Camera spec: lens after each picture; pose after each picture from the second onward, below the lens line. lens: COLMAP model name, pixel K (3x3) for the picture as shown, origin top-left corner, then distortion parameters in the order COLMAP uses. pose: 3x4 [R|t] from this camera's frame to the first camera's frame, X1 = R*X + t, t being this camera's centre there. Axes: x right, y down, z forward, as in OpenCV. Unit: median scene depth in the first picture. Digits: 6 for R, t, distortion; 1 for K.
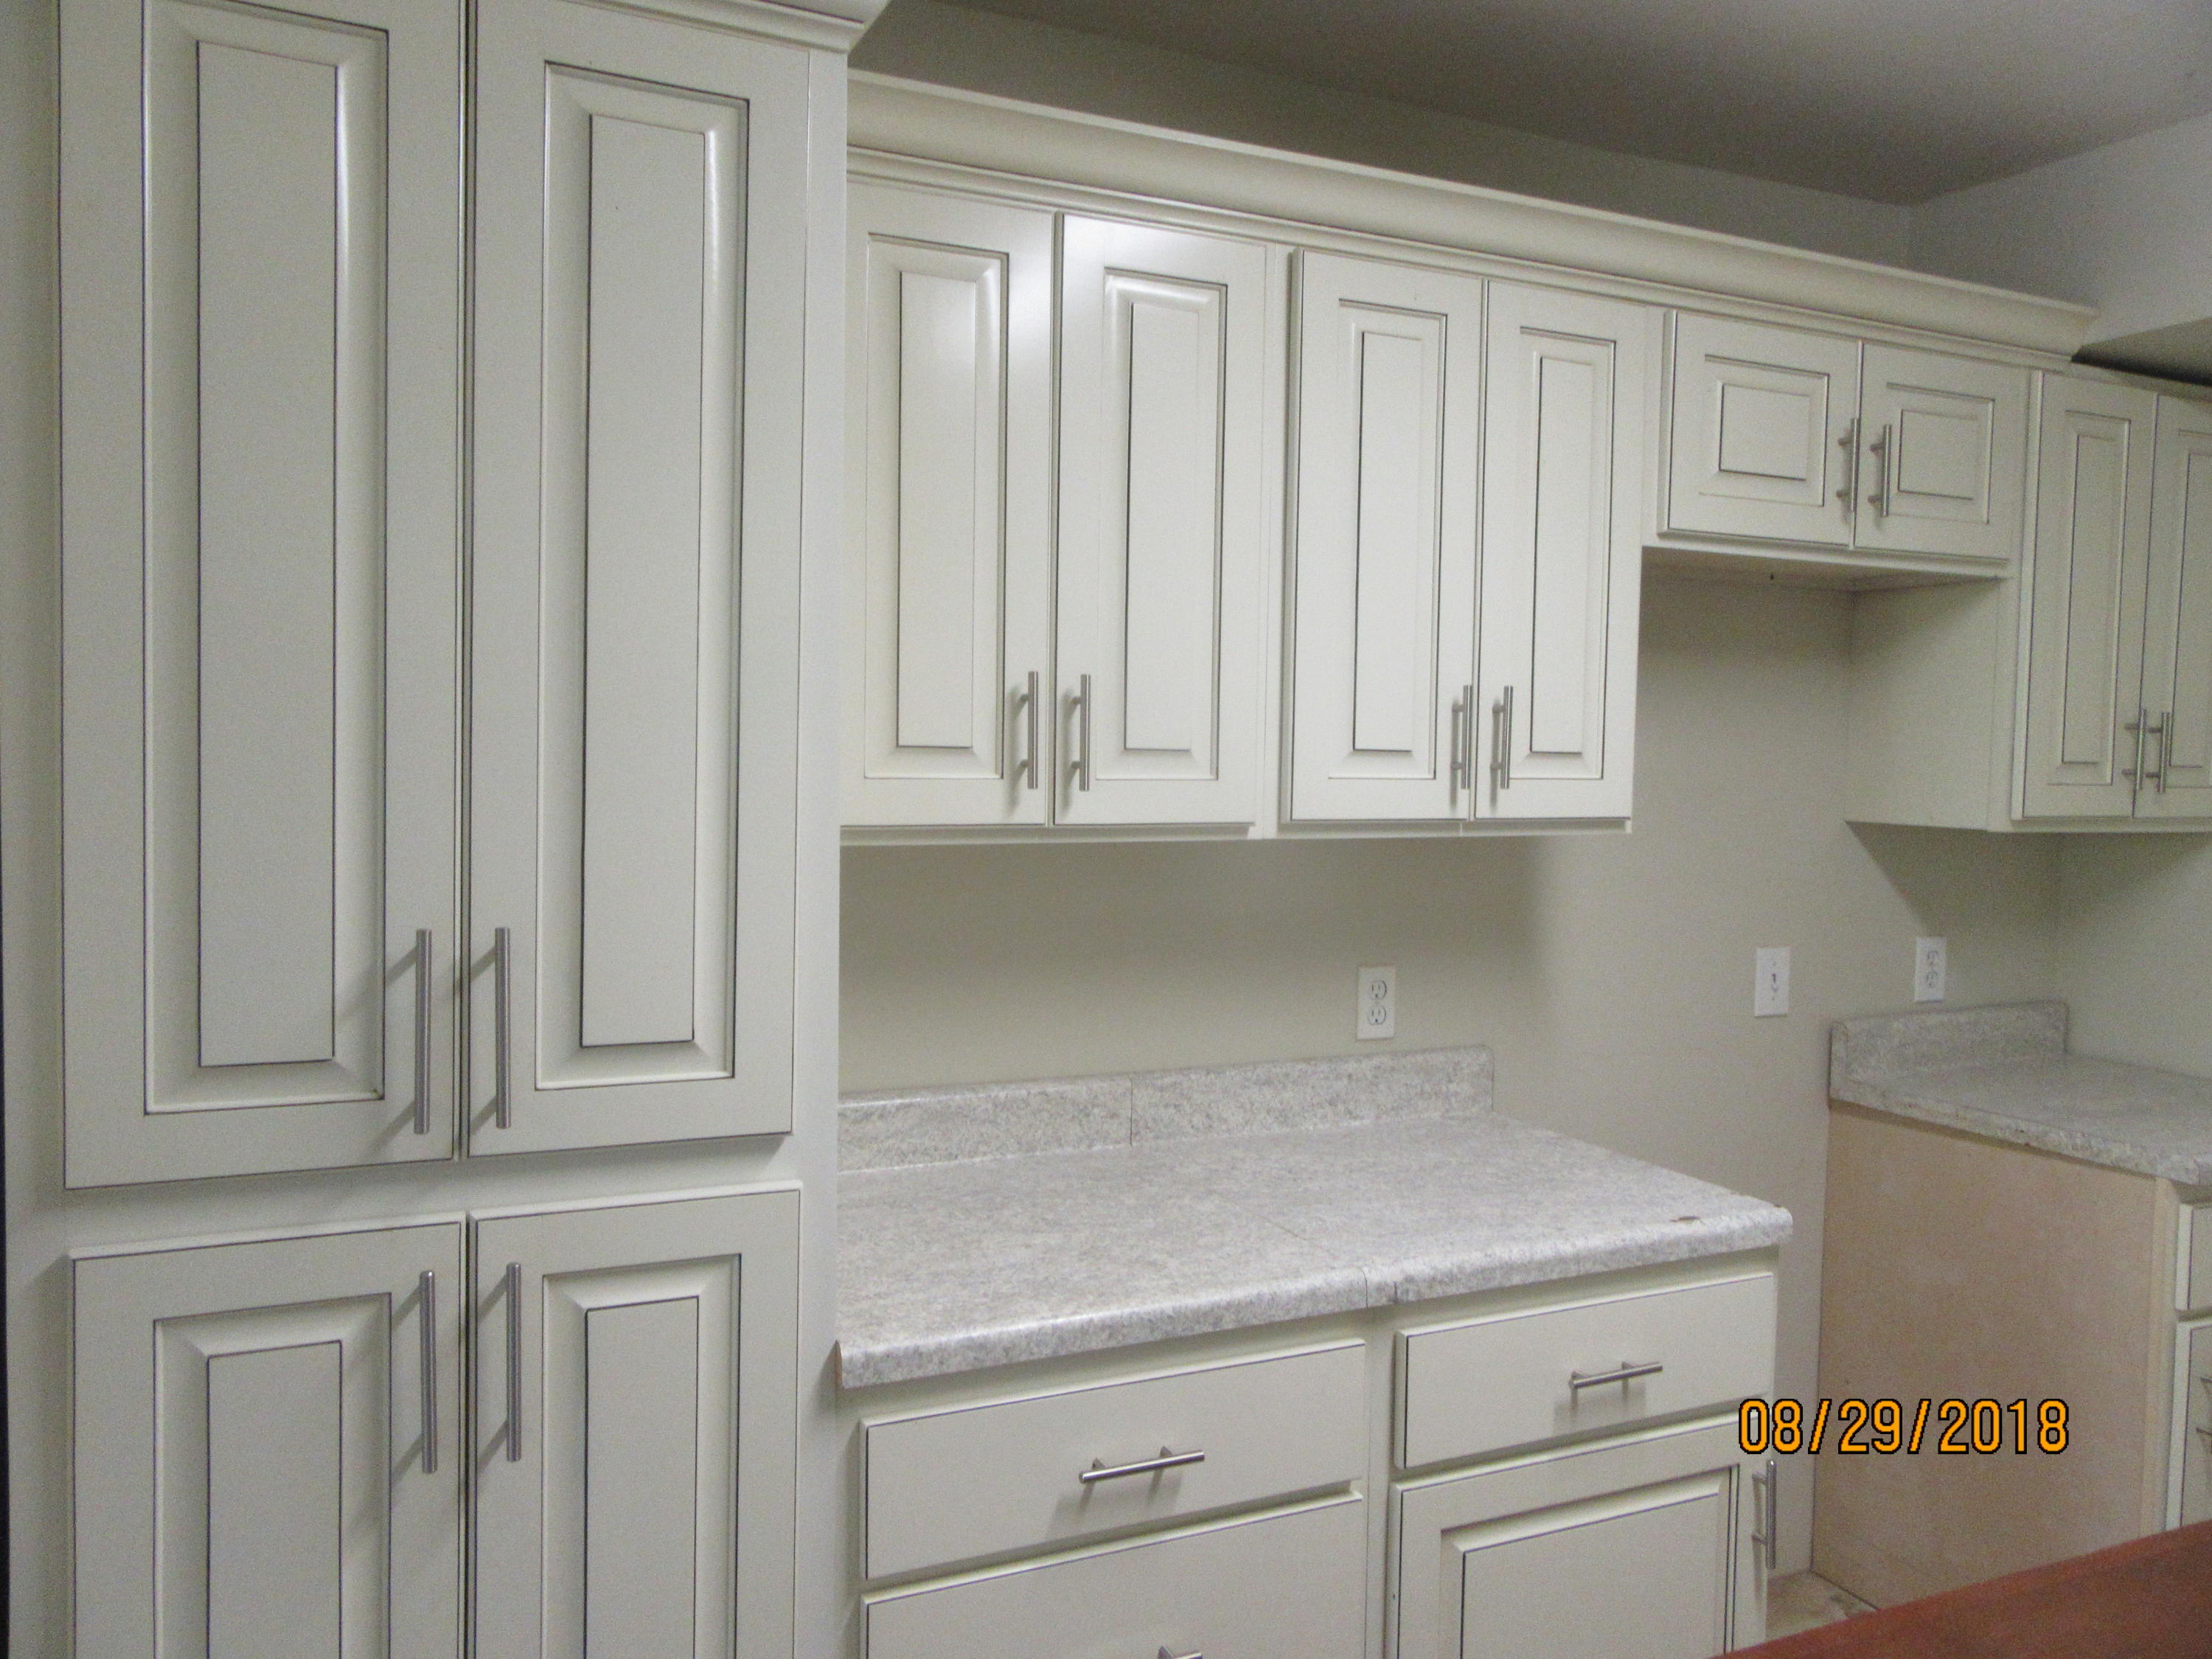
lens RADIAL K [[1612.5, 0, 1095.6], [0, 1612.5, 841.3], [0, 0, 1]] dist [0.003118, 0.006982]
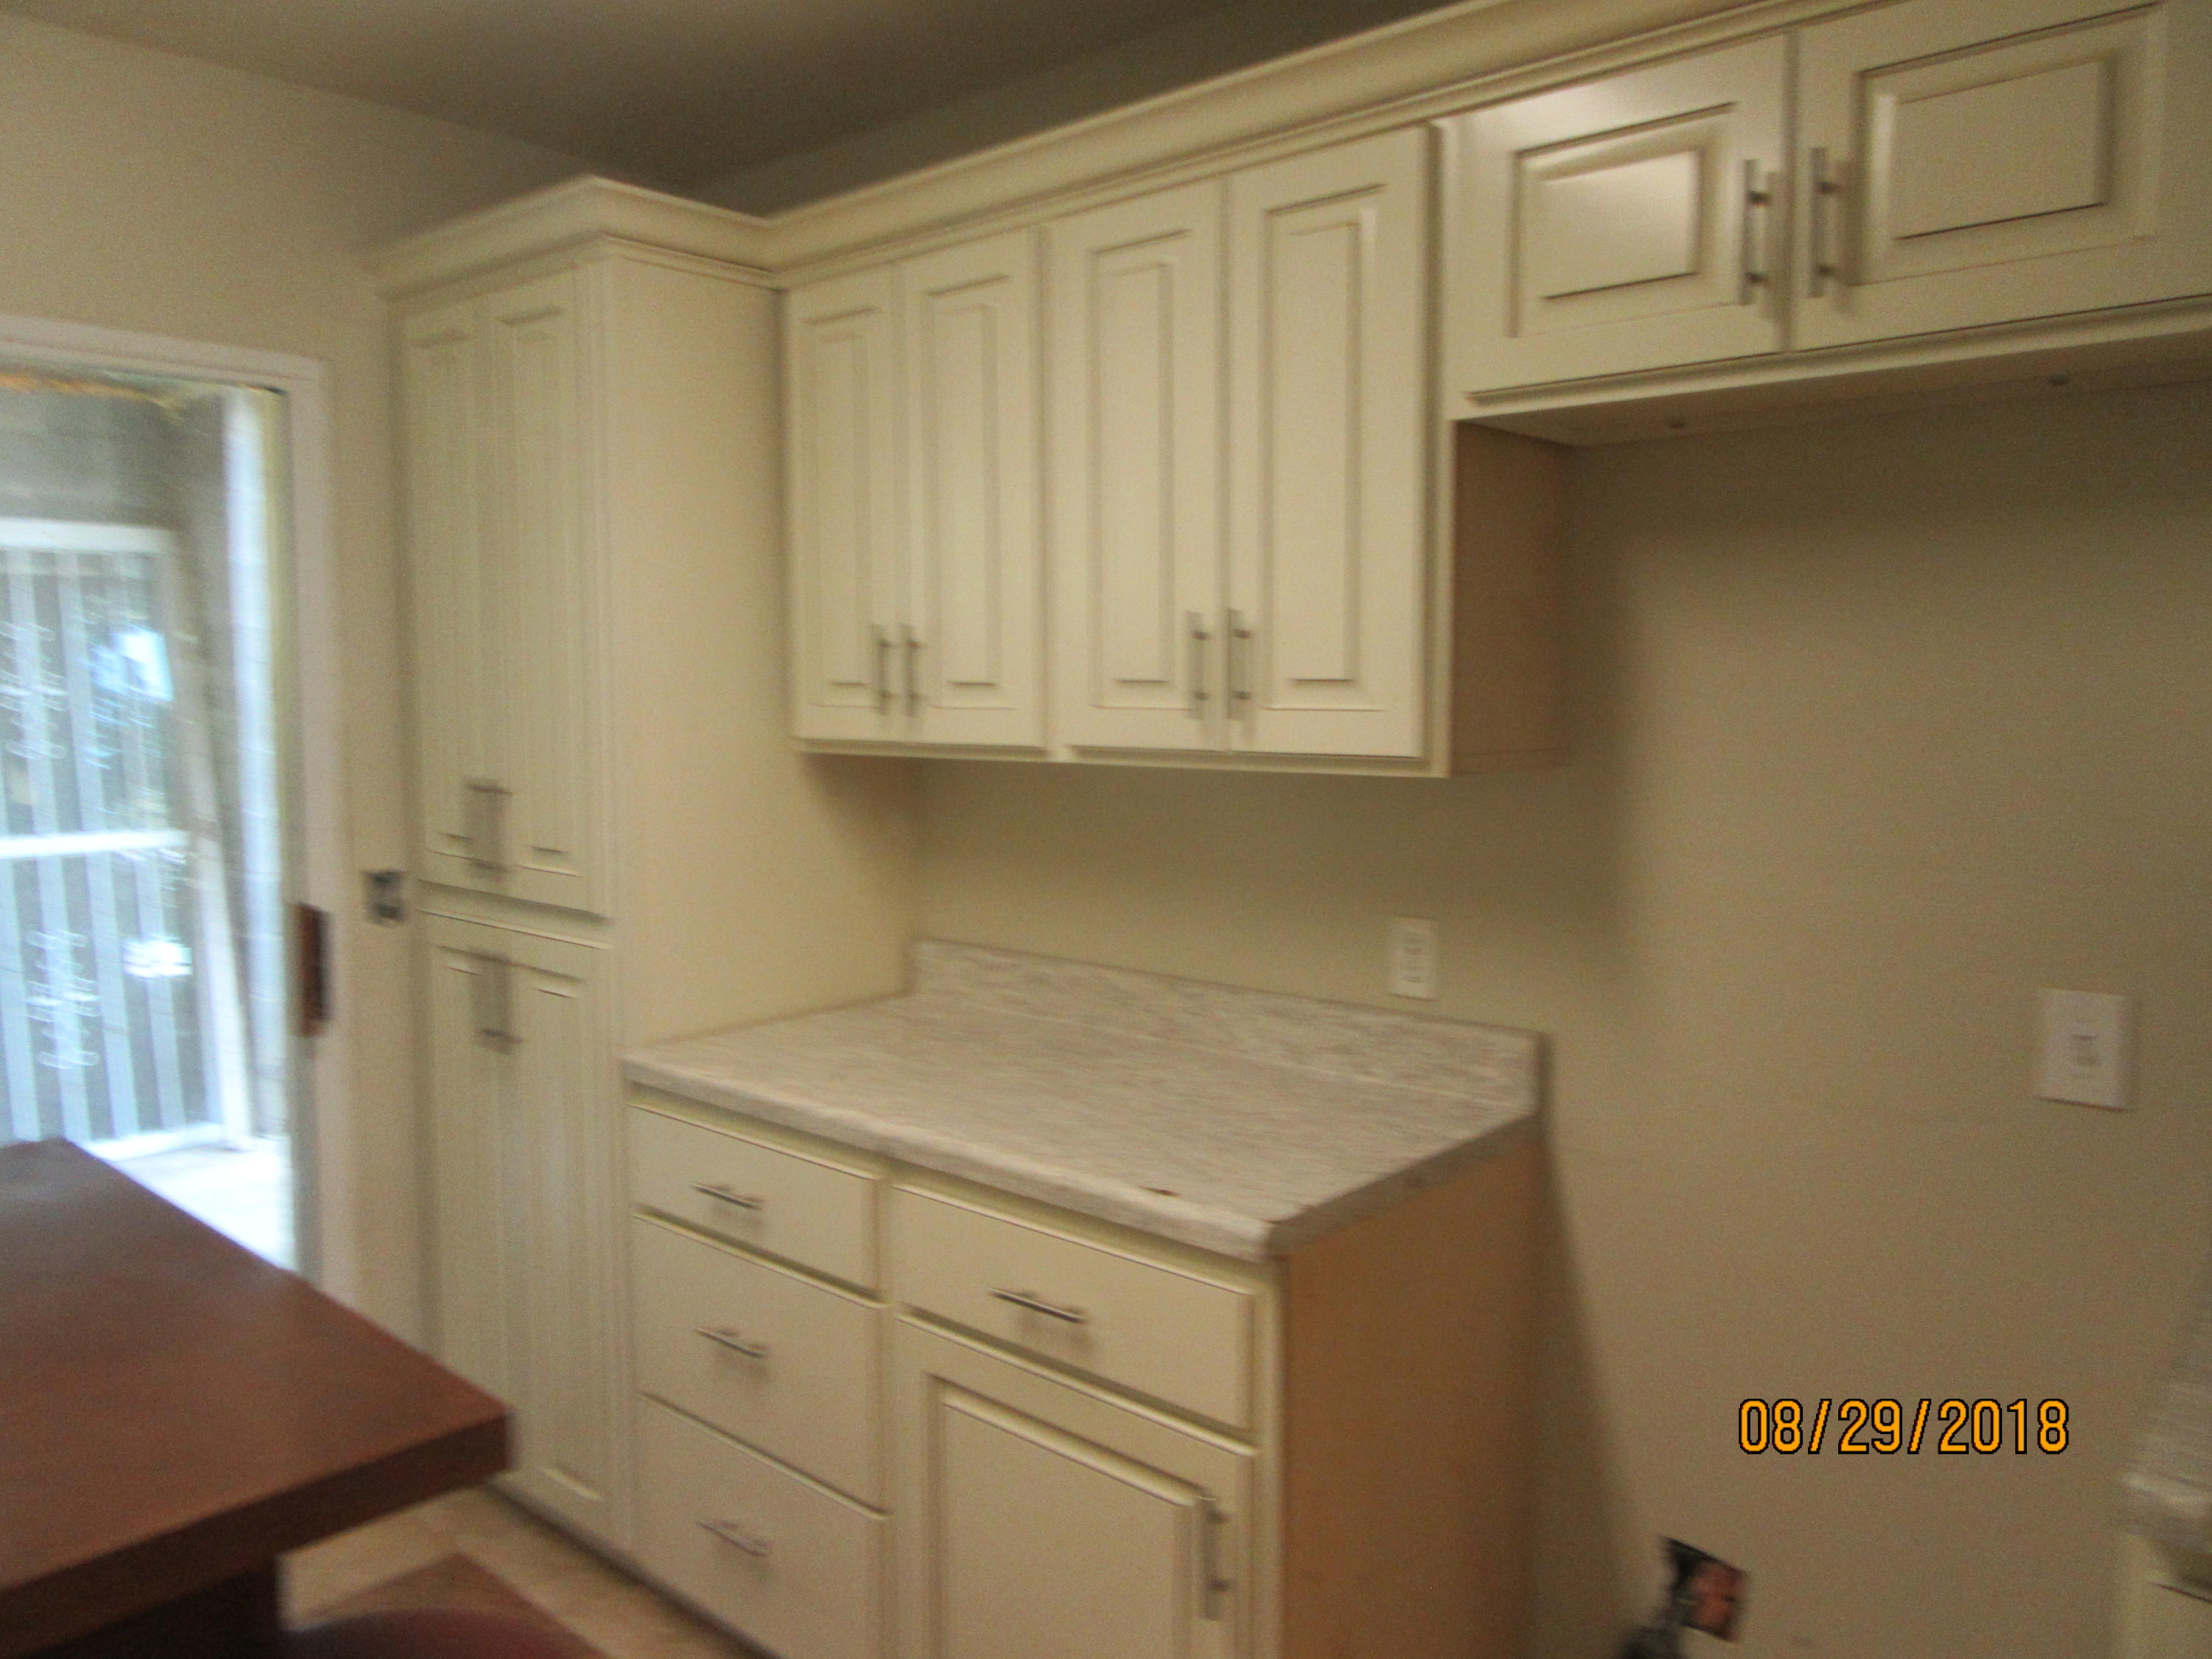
lens RADIAL K [[1612.5, 0, 1082.7], [0, 1612.5, 824.7], [0, 0, 1]] dist [0.003118, 0.006982]
pose [[0.405078, 0.069043, -0.911672, 1.142311], [-0.040971, 0.997514, 0.057339, -0.023046], [0.913364, 0.014125, 0.406899, 0.572809]]
